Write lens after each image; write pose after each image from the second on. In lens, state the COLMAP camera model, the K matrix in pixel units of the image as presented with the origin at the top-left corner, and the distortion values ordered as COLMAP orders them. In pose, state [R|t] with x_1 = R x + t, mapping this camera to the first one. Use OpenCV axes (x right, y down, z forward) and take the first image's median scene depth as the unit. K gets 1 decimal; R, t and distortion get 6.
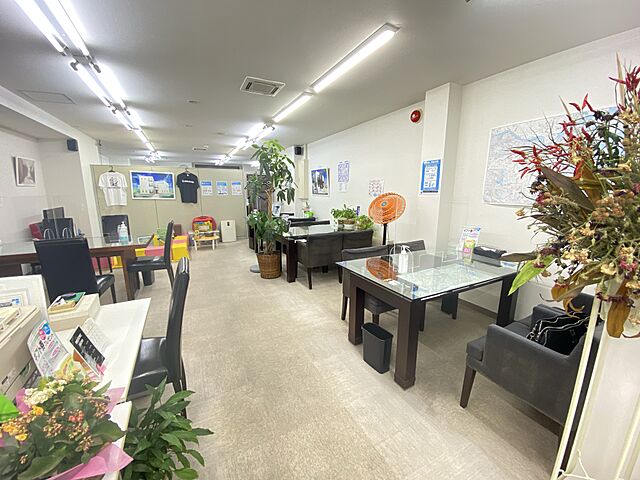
lens RADIAL K [[257.4, 0, 321.1], [0, 257.4, 240.3], [0, 0, 1]] dist [-0.015197, -0.000569]
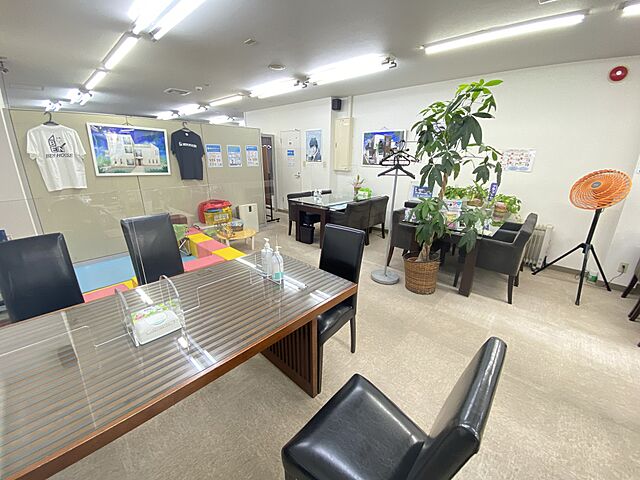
lens RADIAL K [[257.4, 0, 319.2], [0, 257.4, 240.1], [0, 0, 1]] dist [-0.015197, -0.000569]
pose [[0.944200, -0.098349, 0.314347, -0.456330], [0.056932, 0.988747, 0.138343, -0.072040], [-0.324415, -0.112727, 0.939174, 0.301393]]
